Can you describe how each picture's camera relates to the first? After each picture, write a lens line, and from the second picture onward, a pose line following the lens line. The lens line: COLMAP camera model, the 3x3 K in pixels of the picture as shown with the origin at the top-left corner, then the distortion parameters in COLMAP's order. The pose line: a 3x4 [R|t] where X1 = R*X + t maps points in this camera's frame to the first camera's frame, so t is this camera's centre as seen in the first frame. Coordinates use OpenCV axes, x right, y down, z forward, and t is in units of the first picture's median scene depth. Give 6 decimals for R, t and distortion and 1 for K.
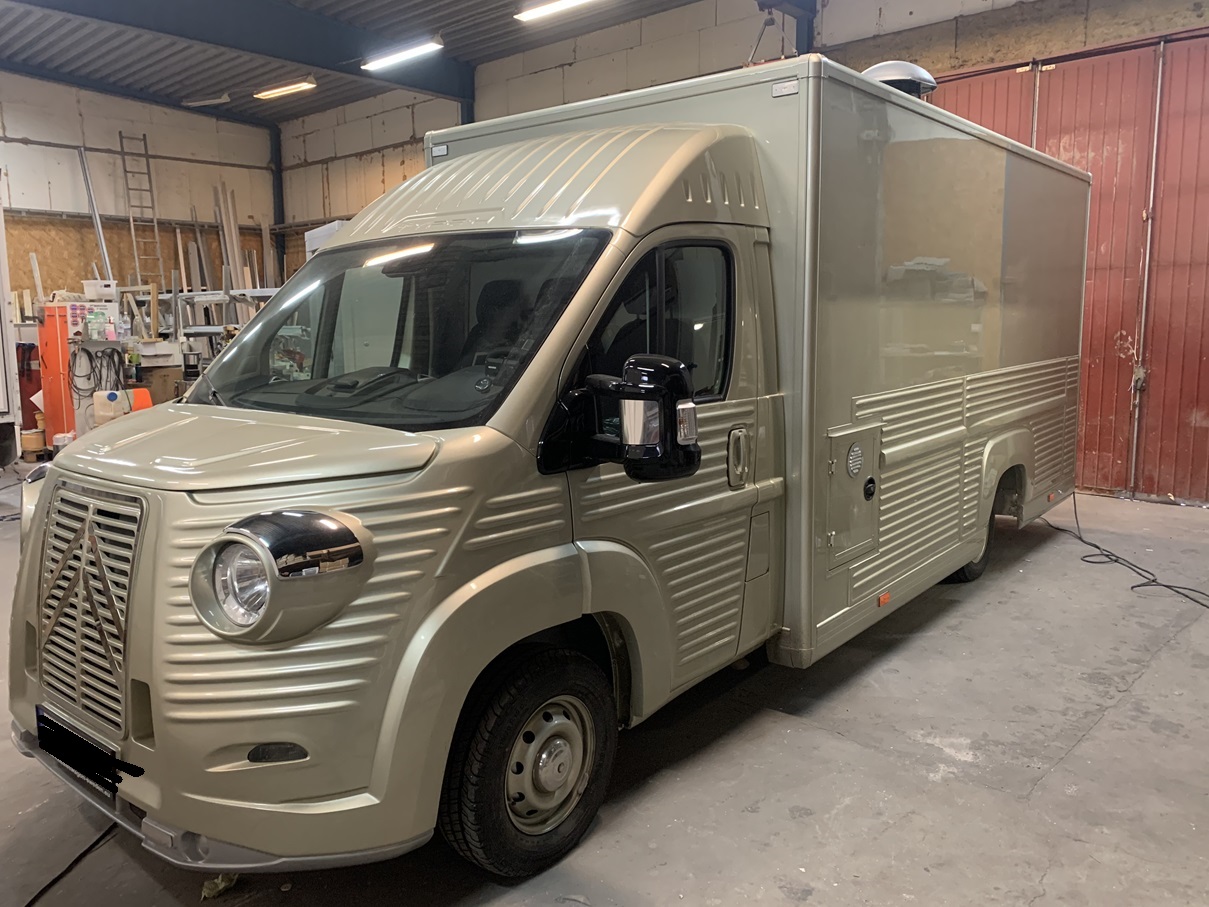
lens RADIAL K [[929.4, 0, 606.4], [0, 929.4, 453.5], [0, 0, 1]] dist [0.038479, -0.035587]
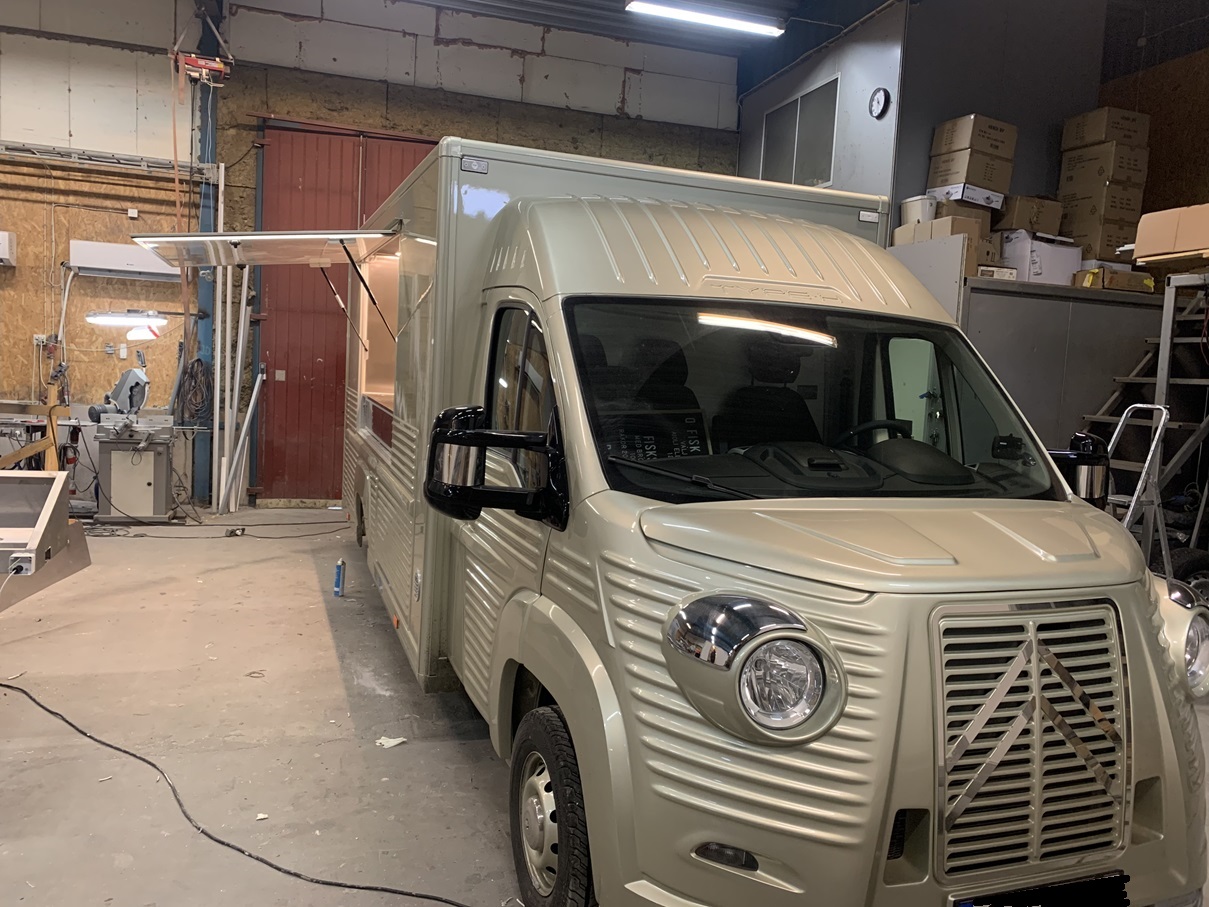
lens RADIAL K [[929.4, 0, 598.8], [0, 929.4, 449.8], [0, 0, 1]] dist [0.038479, -0.035587]
pose [[0.508672, -0.042017, 0.859935, -0.470808], [0.062395, 0.997981, 0.011854, -0.044178], [-0.858697, 0.047626, 0.510266, 0.281807]]
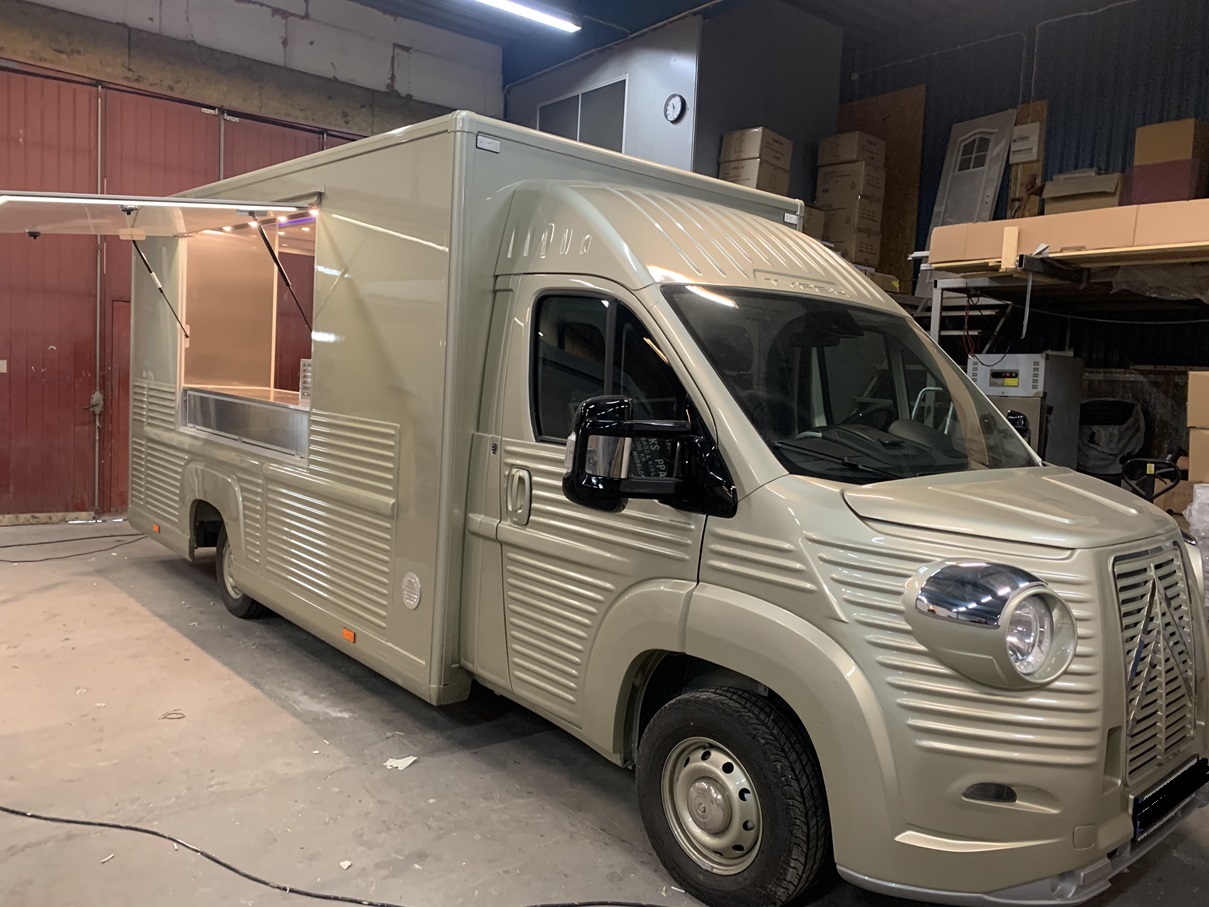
lens RADIAL K [[929.4, 0, 600.5], [0, 929.4, 449.7], [0, 0, 1]] dist [0.038479, -0.035587]
pose [[0.157593, -0.065849, 0.985306, -0.530611], [0.088329, 0.994715, 0.052350, -0.057802], [-0.983546, 0.078781, 0.162577, 0.447931]]
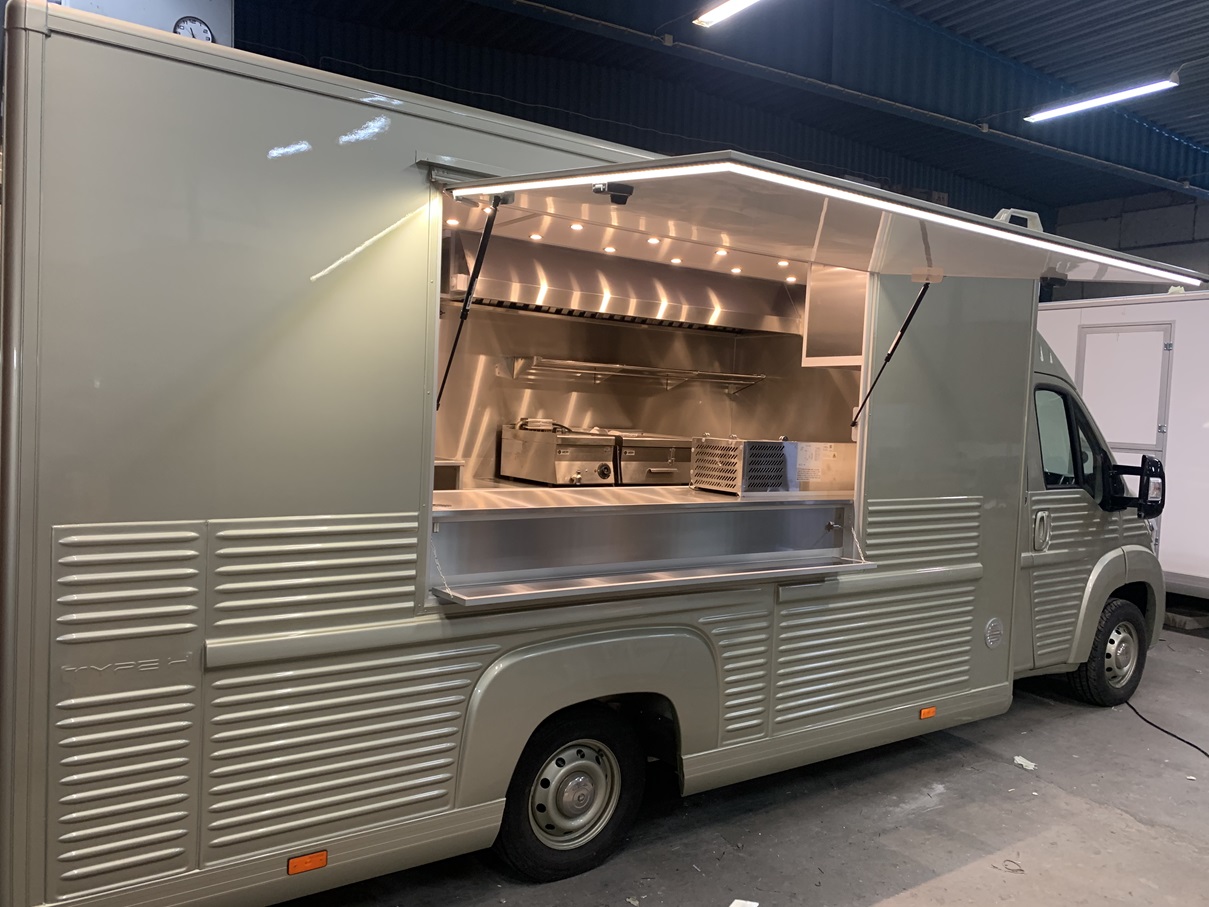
lens RADIAL K [[929.4, 0, 612.7], [0, 929.4, 454.5], [0, 0, 1]] dist [0.038479, -0.035587]
pose [[-0.965332, -0.051316, 0.255932, -0.018208], [-0.000235, 0.980656, 0.195741, -0.181249], [-0.261026, 0.188895, -0.946670, 1.173001]]
